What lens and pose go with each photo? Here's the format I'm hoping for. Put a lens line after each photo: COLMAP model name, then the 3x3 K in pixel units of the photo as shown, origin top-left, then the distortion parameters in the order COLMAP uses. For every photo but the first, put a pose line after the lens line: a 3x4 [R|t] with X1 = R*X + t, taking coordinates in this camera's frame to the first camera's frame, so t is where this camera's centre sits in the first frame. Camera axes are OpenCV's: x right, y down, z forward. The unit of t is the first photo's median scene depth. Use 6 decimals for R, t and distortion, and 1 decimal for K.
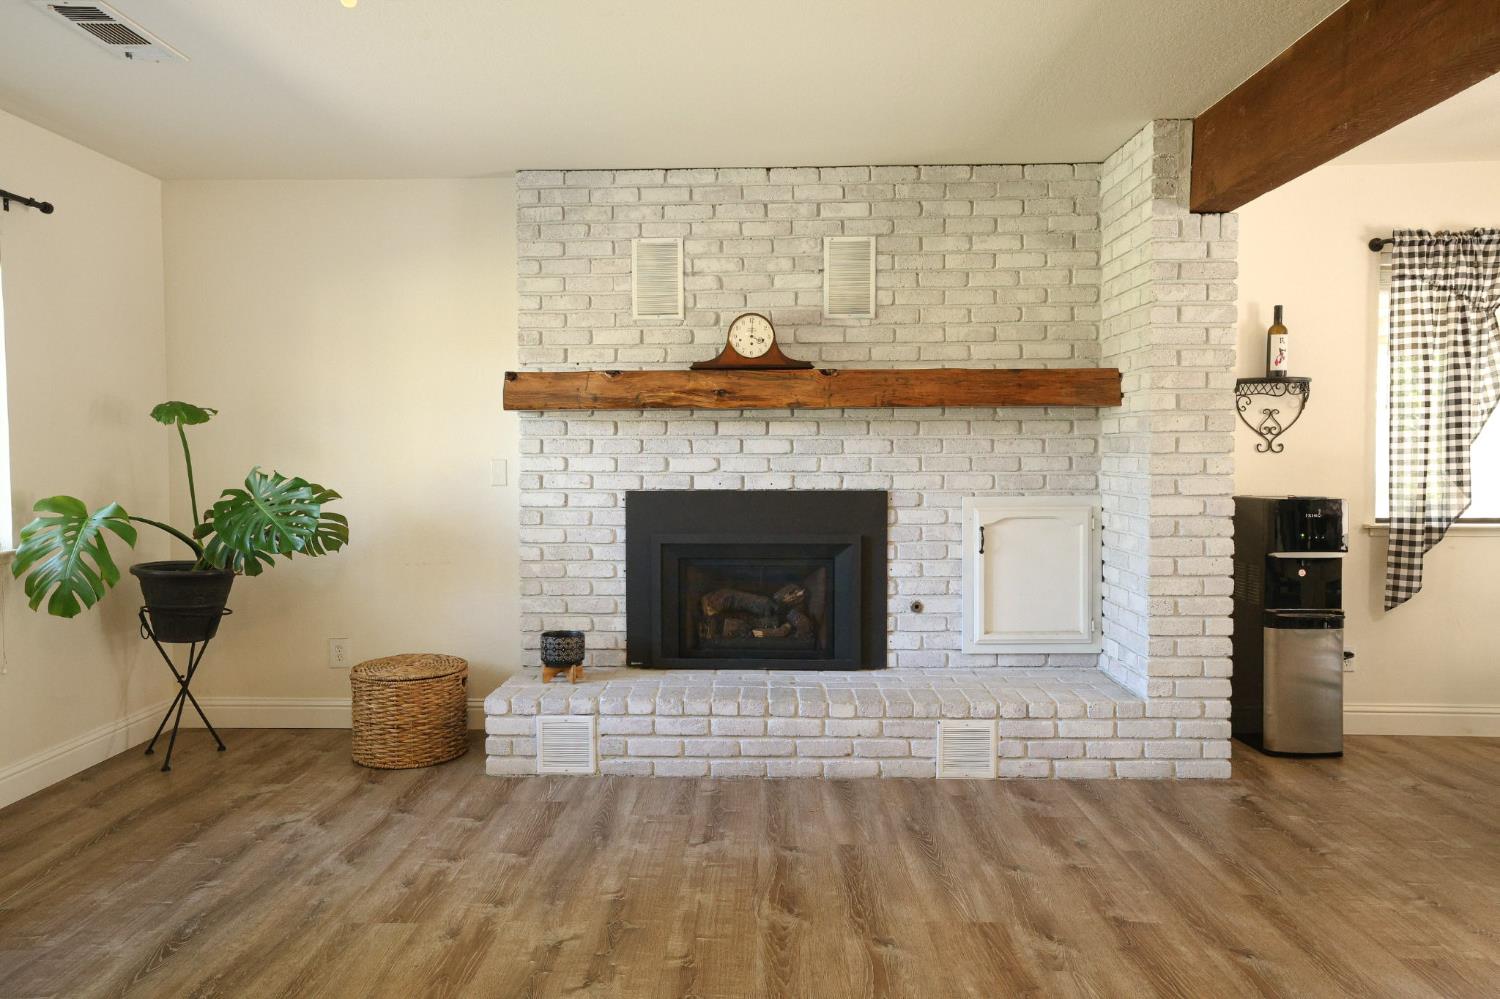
lens RADIAL K [[786.6, 0, 750.1], [0, 786.6, 473.0], [0, 0, 1]] dist [0.002926, -0.000047]
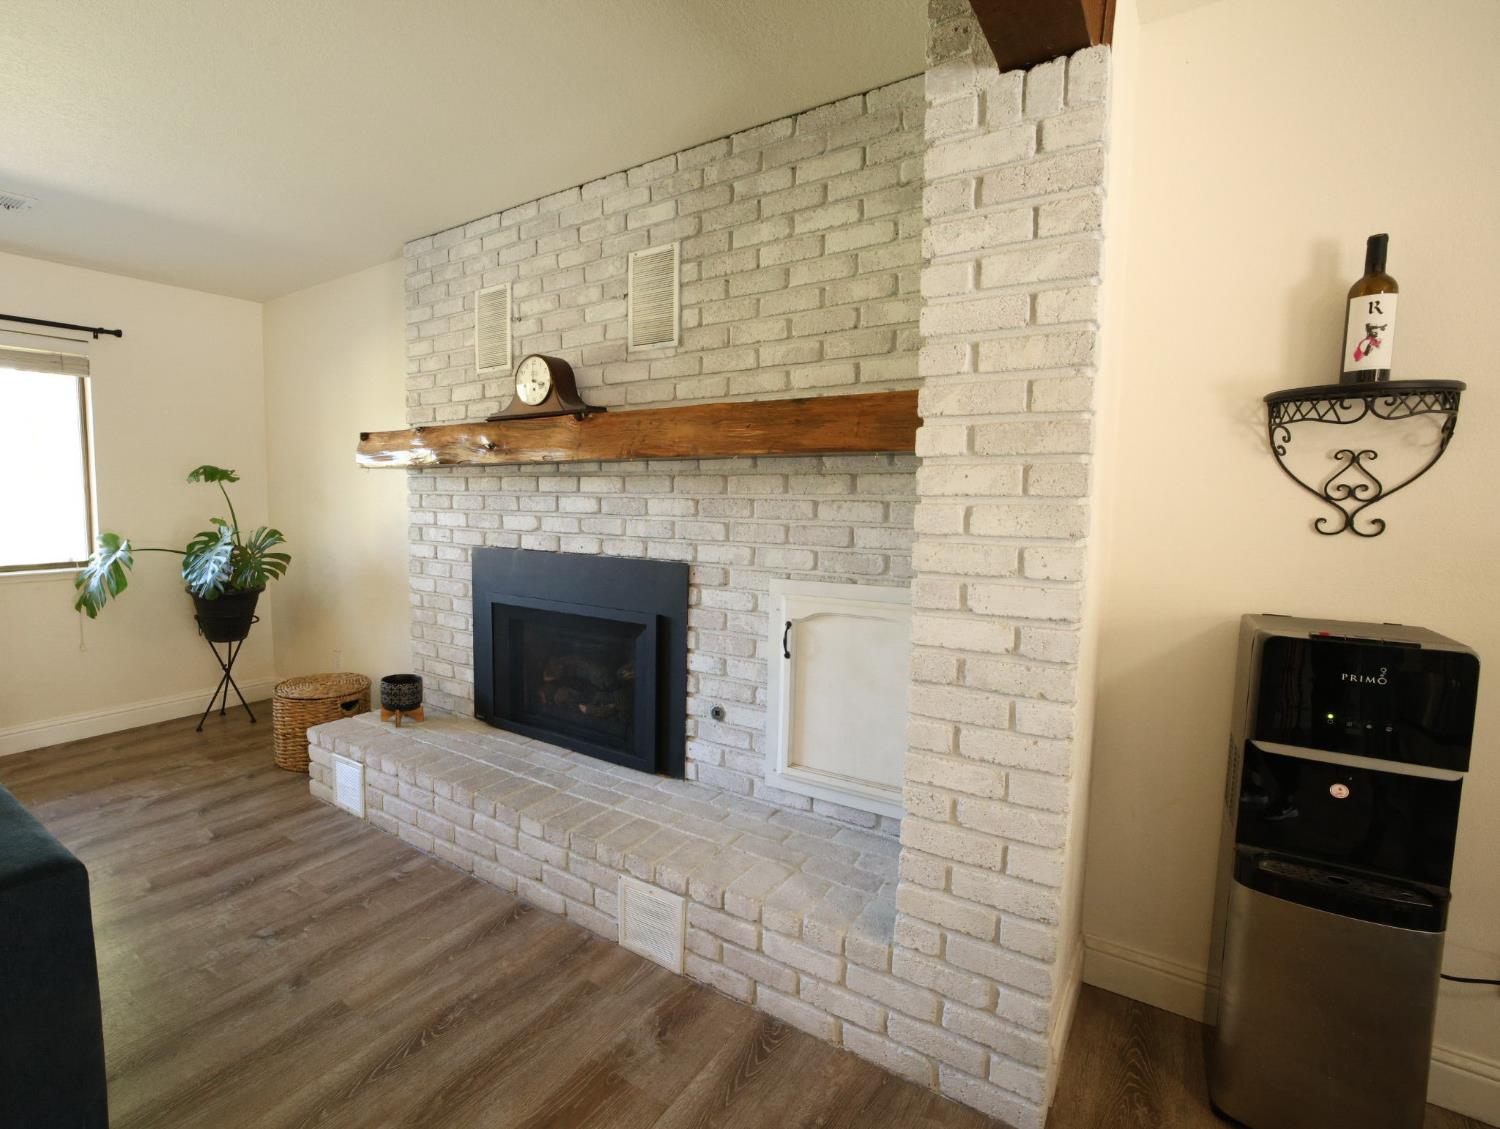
lens RADIAL K [[636.9, 0, 749.4], [0, 636.9, 544.2], [0, 0, 1]] dist [-0.025924, 0.000648]
pose [[0.862312, 0.050174, -0.503886, 0.554425], [-0.025038, 0.998087, 0.056536, -0.035158], [0.505758, -0.036136, 0.861918, 0.478229]]
